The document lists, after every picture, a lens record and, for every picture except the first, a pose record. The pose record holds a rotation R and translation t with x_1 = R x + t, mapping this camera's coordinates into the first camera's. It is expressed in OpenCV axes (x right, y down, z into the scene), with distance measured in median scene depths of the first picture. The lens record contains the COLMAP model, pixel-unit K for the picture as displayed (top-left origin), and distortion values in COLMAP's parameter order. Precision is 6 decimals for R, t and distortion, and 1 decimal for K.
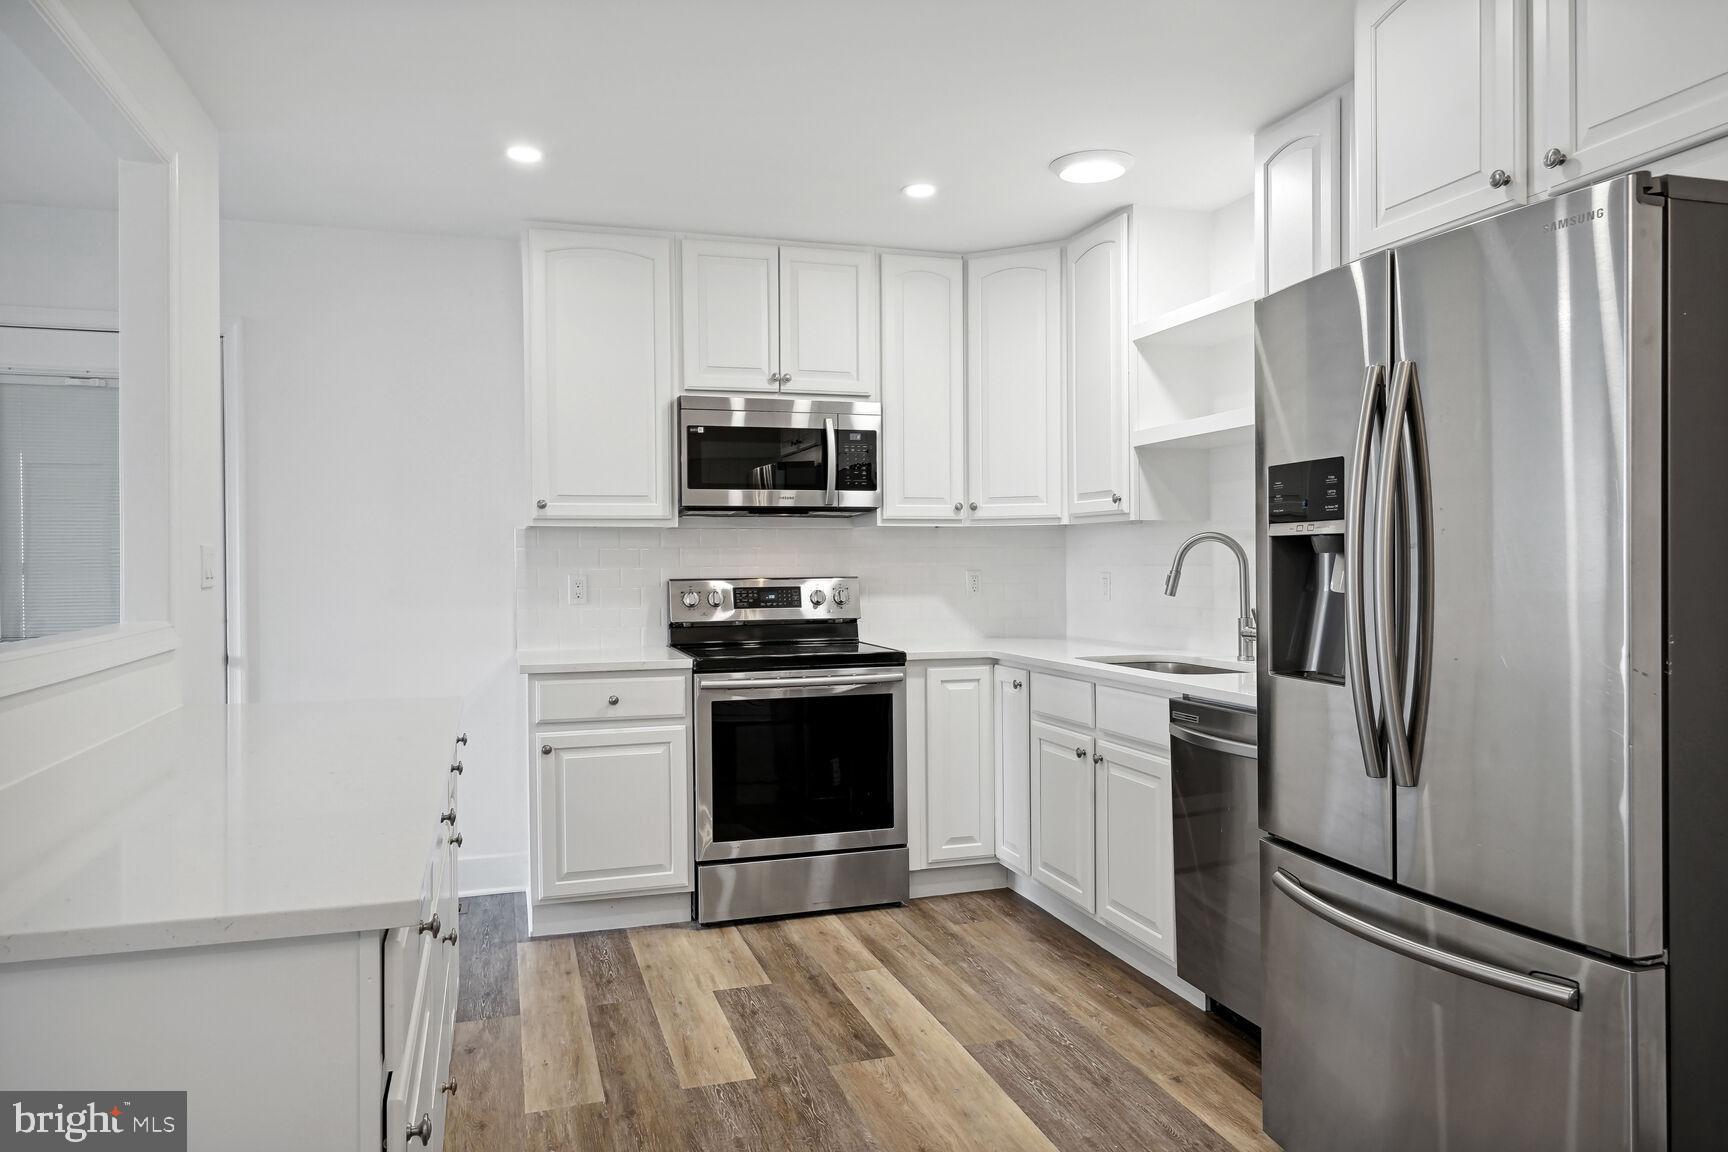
lens RADIAL K [[1148.3, 0, 866.9], [0, 1148.3, 567.1], [0, 0, 1]] dist [0.012750, -0.000740]
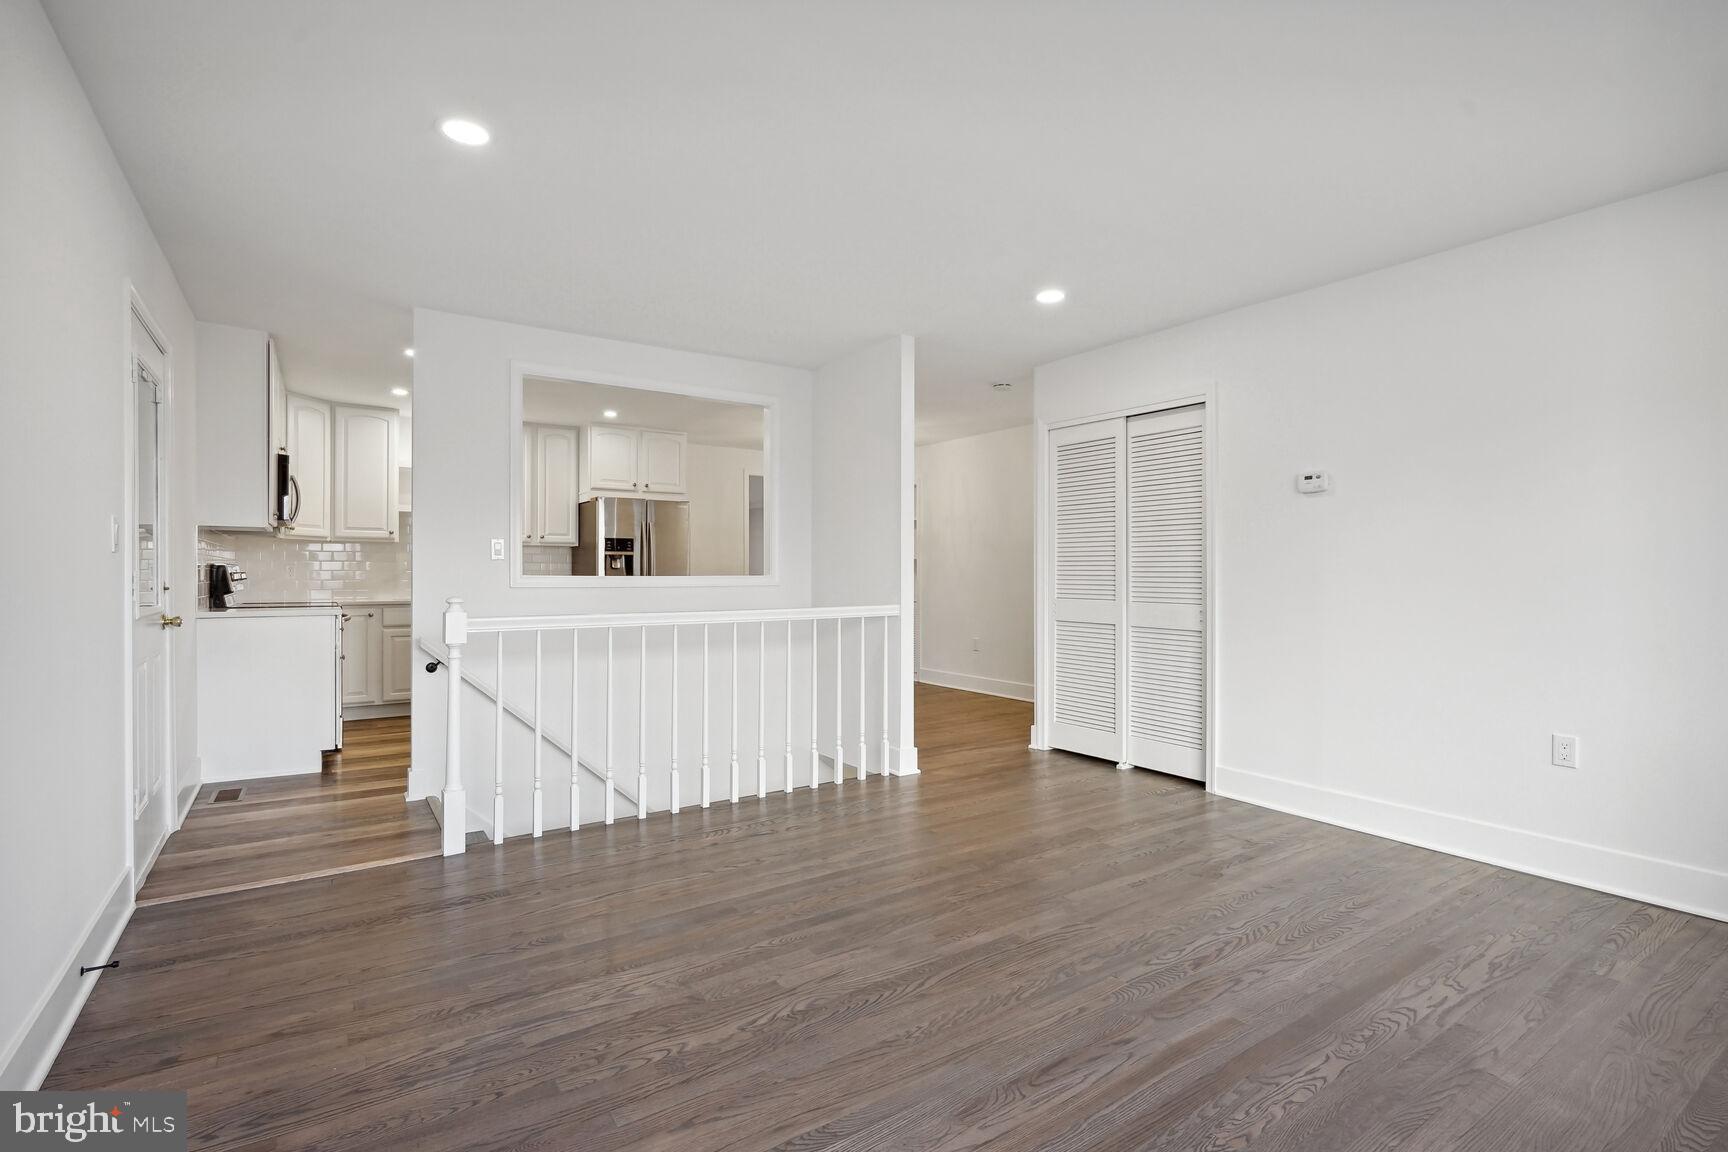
lens RADIAL K [[802.7, 0, 864.0], [0, 802.7, 576.0], [0, 0, 1]] dist [-0.001853, 0.000015]
pose [[-0.278256, 0.002224, 0.960504, -2.162628], [0.002748, 0.999995, -0.001519, 0.044618], [-0.960503, 0.002216, -0.278261, 0.725366]]
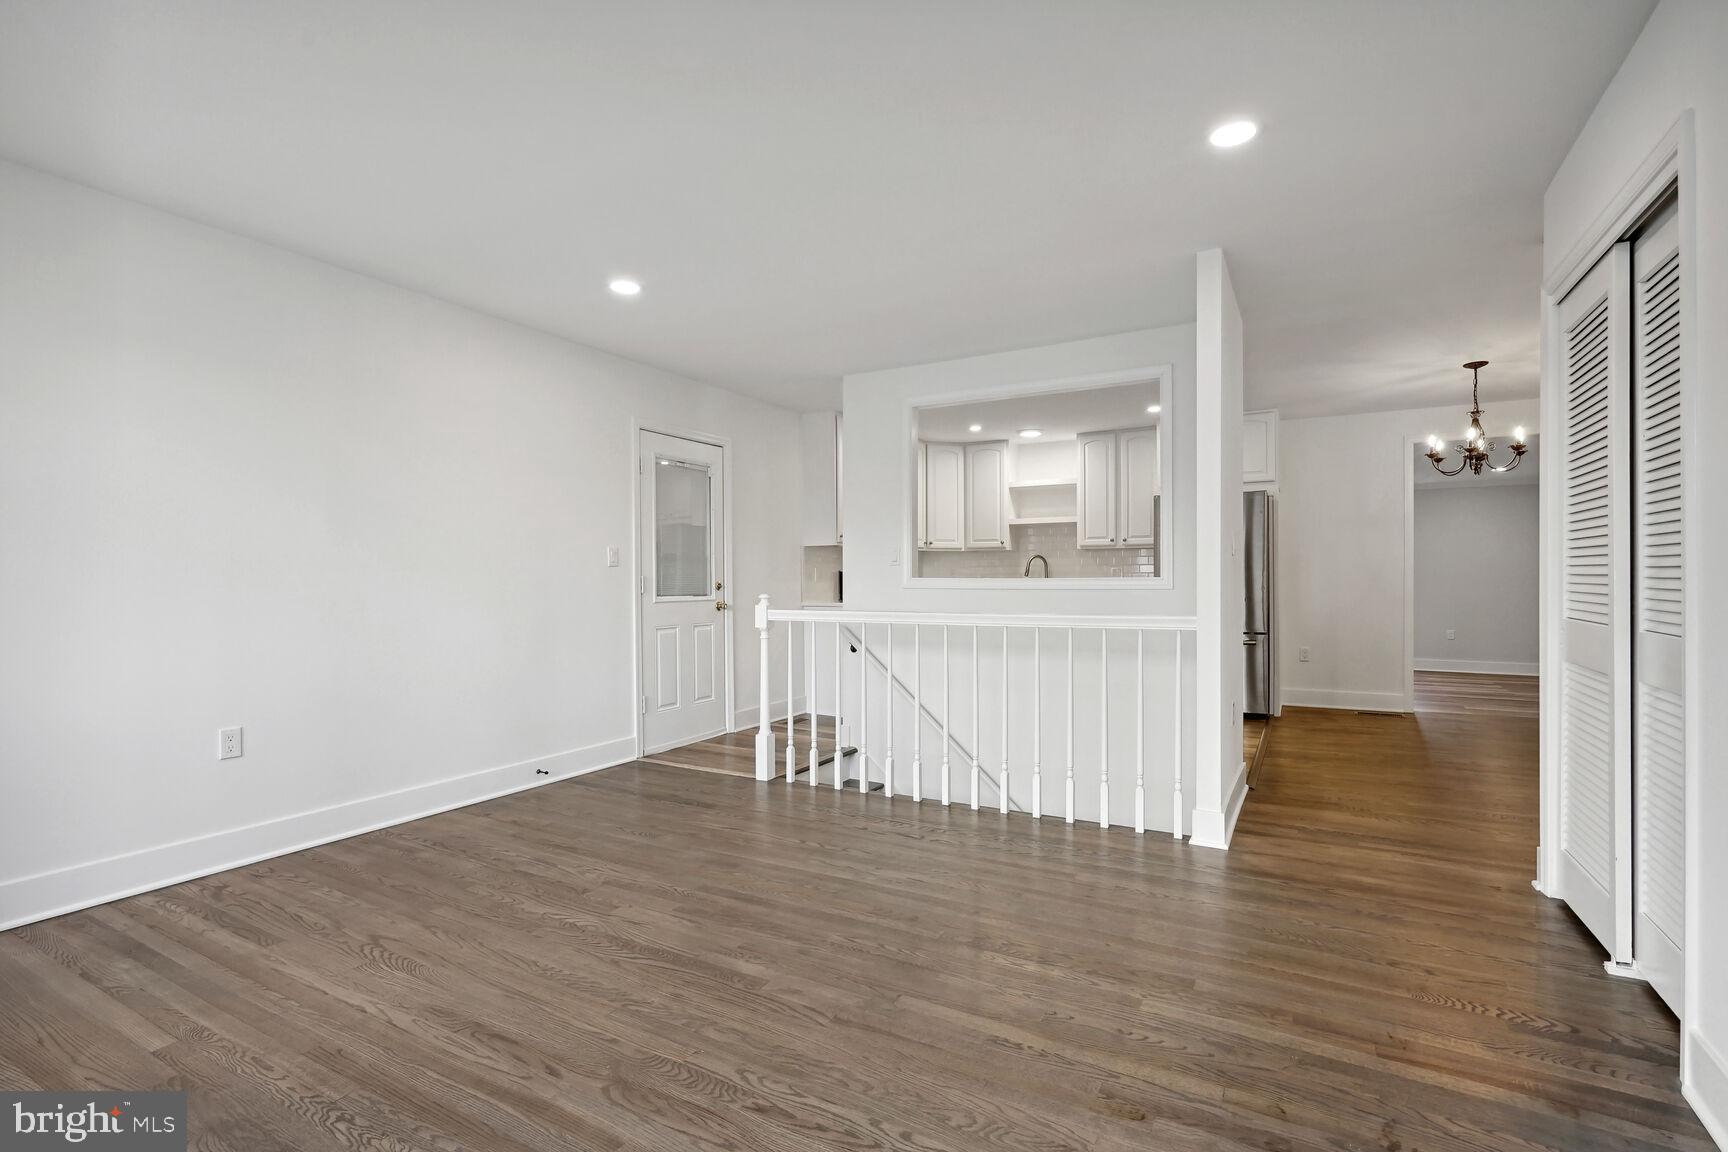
lens RADIAL K [[796.9, 0, 865.1], [0, 796.9, 582.5], [0, 0, 1]] dist [-0.003456, 0.000465]
pose [[0.739058, -0.003316, 0.673633, -1.820925], [0.003048, 0.999994, 0.001579, 0.046429], [-0.673635, 0.000886, 0.739064, -0.292234]]
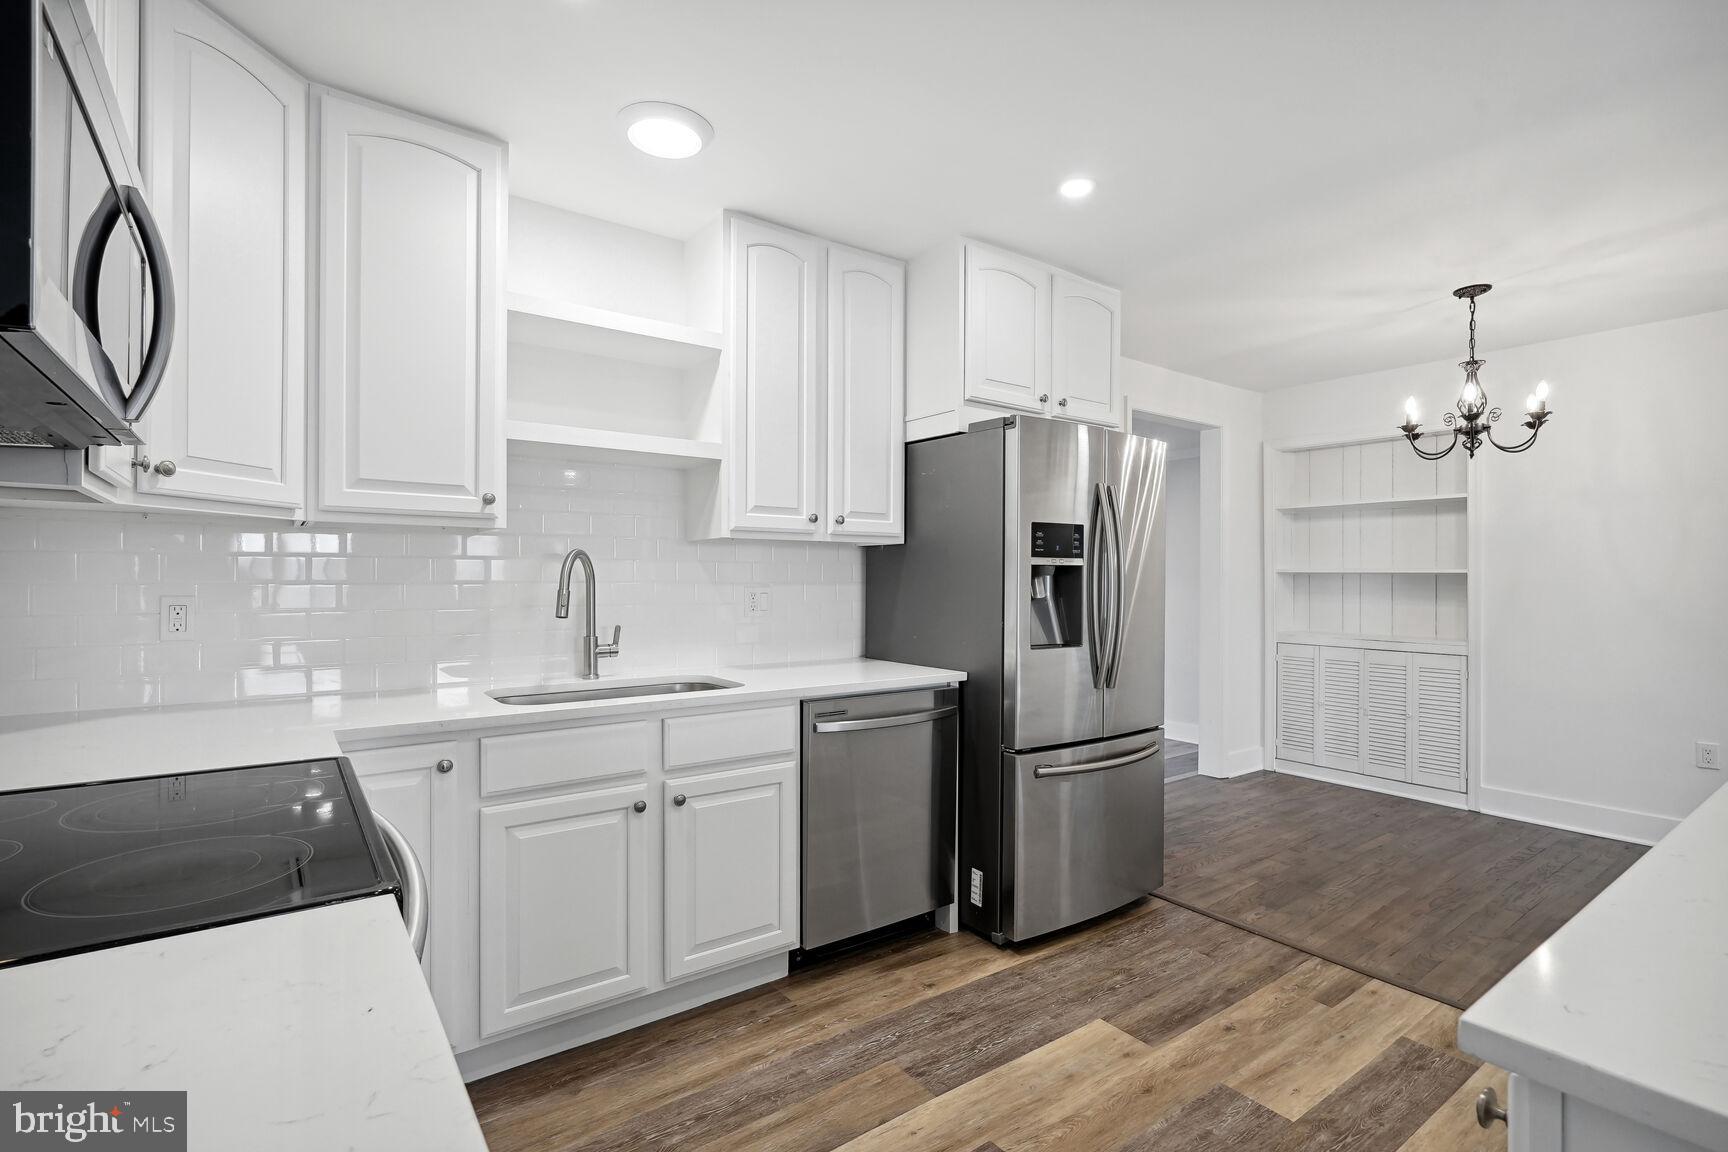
lens RADIAL K [[796.9, 0, 865.1], [0, 796.9, 582.5], [0, 0, 1]] dist [-0.003456, 0.000465]
pose [[-0.311508, 0.005711, 0.950226, -0.513669], [0.006309, 0.999972, -0.003942, 0.000969], [-0.950222, 0.004767, -0.311536, 1.252248]]
